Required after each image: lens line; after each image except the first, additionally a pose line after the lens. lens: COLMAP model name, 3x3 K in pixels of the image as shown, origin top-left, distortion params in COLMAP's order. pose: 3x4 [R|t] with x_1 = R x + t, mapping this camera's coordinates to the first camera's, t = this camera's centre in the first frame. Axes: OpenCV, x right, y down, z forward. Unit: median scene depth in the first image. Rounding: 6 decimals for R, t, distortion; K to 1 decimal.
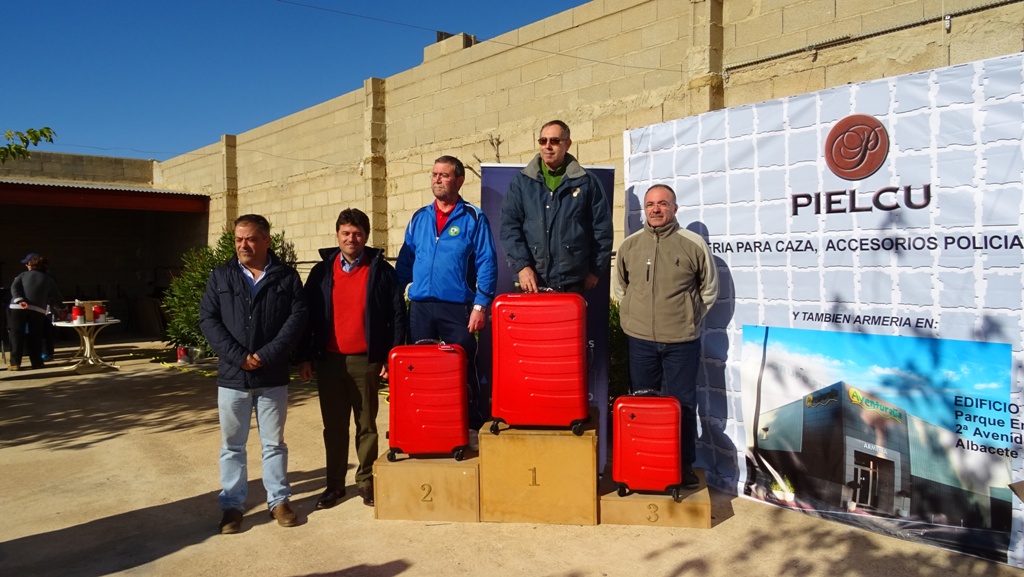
lens RADIAL K [[745.2, 0, 508.3], [0, 745.2, 289.5], [0, 0, 1]] dist [0.006182, 0.000666]
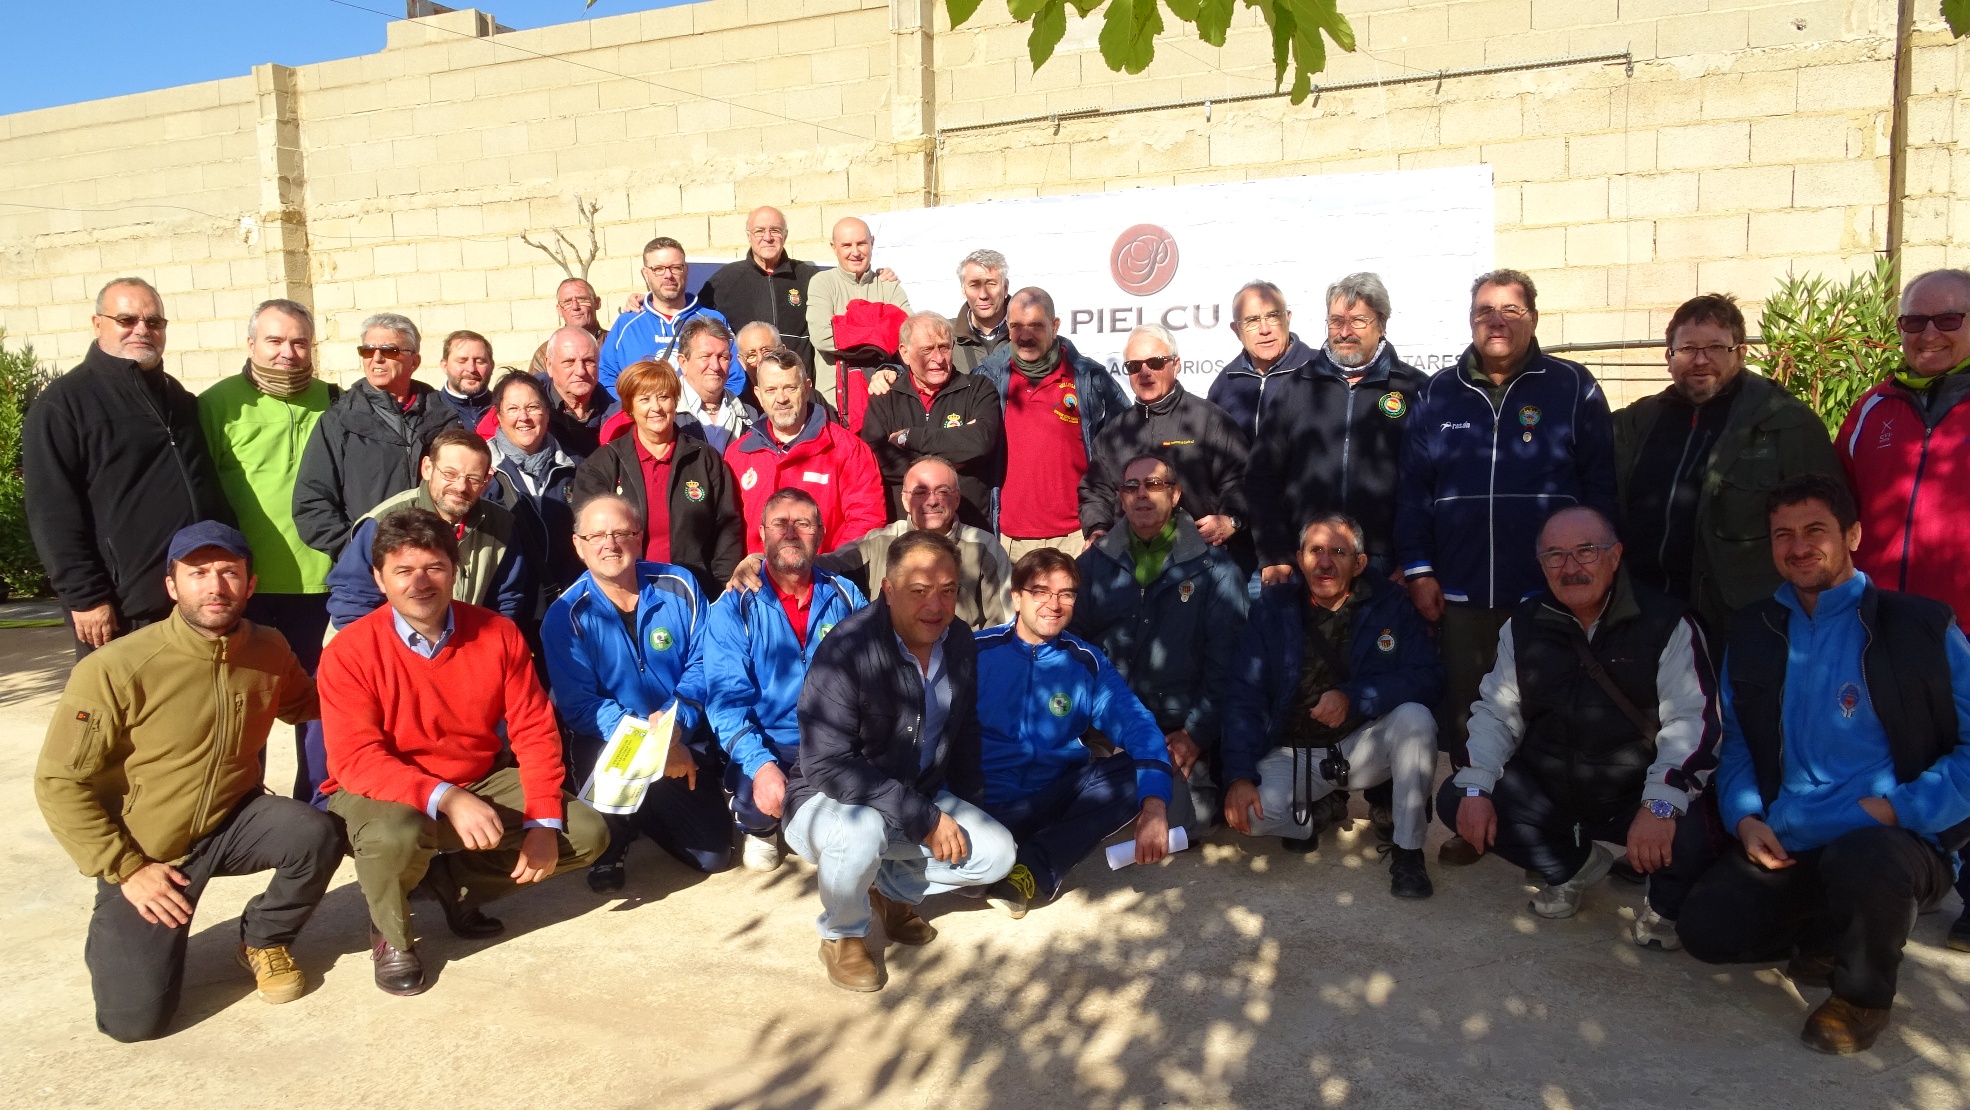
lens RADIAL K [[1433.7, 0, 988.8], [0, 1433.7, 557.2], [0, 0, 1]] dist [0.006182, 0.000666]
pose [[0.896825, -0.057929, 0.438577, -0.317543], [0.028401, 0.996884, 0.073597, 0.023094], [-0.441474, -0.053547, 0.895675, -0.320858]]
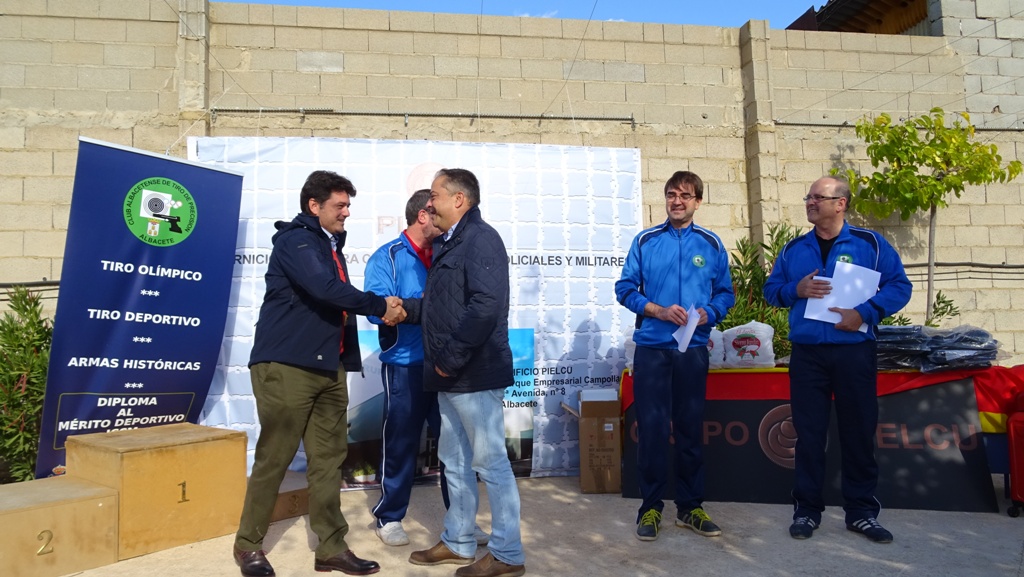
lens RADIAL K [[745.2, 0, 513.8], [0, 745.2, 286.7], [0, 0, 1]] dist [0.006182, 0.000666]
pose [[0.515306, 0.058003, 0.855041, -0.383923], [0.050034, 0.993969, -0.097581, 0.079195], [-0.855544, 0.093065, 0.509296, 0.123029]]
